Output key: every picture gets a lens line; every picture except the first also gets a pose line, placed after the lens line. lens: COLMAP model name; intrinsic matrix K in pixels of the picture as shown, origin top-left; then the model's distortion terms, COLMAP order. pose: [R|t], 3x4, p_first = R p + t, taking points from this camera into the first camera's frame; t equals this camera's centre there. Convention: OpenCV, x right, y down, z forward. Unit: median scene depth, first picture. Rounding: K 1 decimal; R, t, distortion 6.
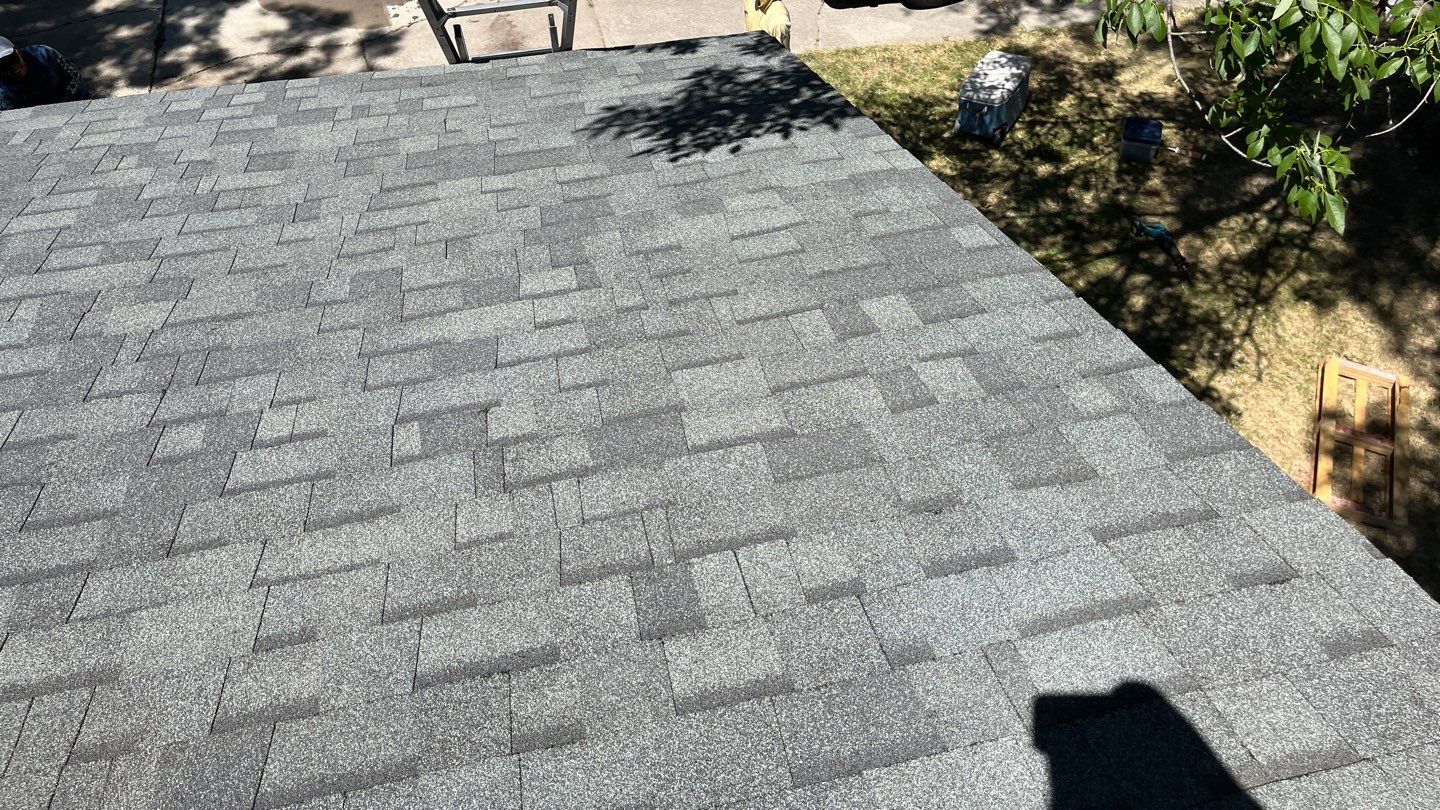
lens RADIAL K [[1097.5, 0, 721.6], [0, 1097.5, 381.6], [0, 0, 1]] dist [0.094779, -0.109869]
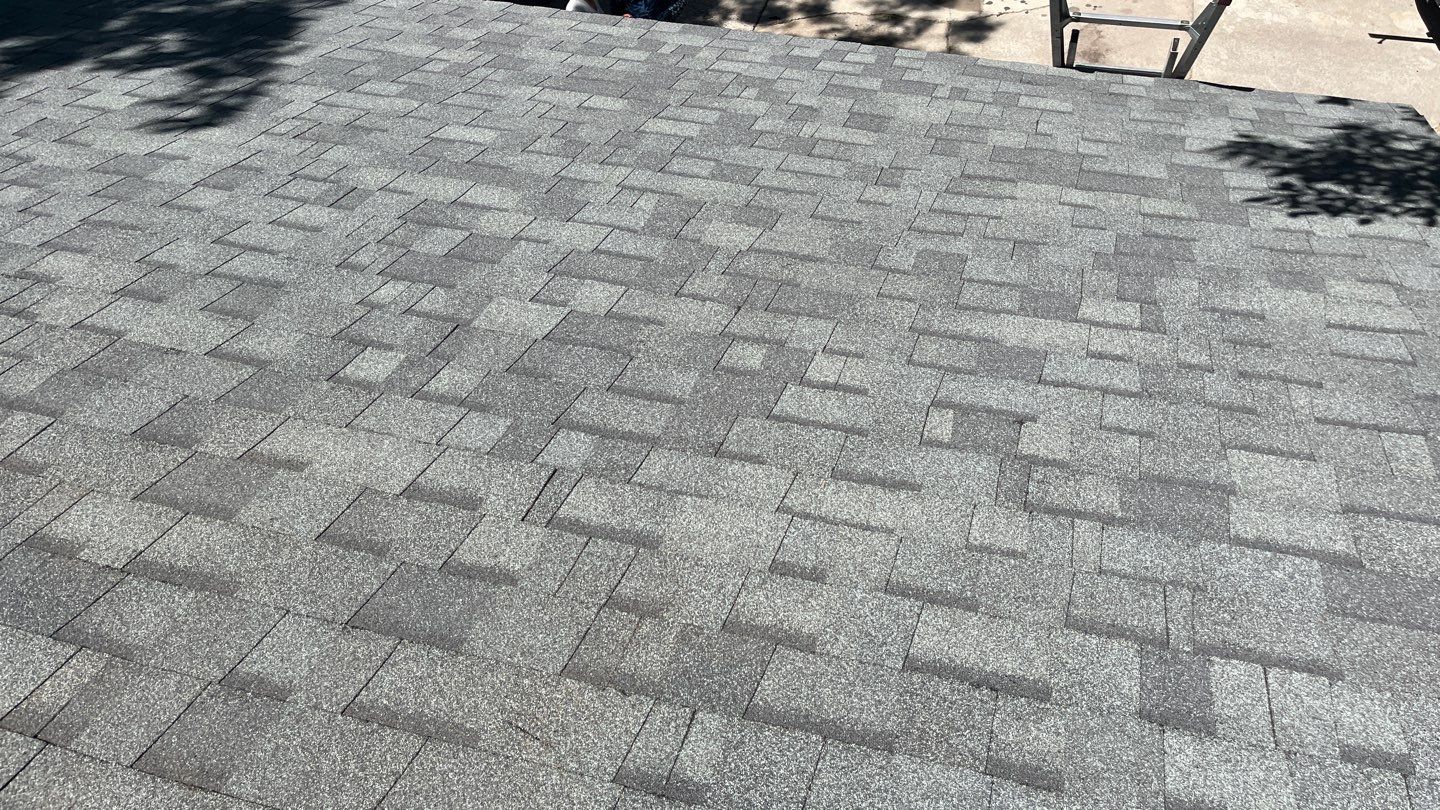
lens RADIAL K [[1097.5, 0, 721.6], [0, 1097.5, 381.6], [0, 0, 1]] dist [0.094779, -0.109869]
pose [[0.889044, 0.320862, -0.326570, -0.135119], [-0.318992, 0.945802, 0.060858, 0.016495], [0.328397, 0.050068, 0.943212, -0.014386]]
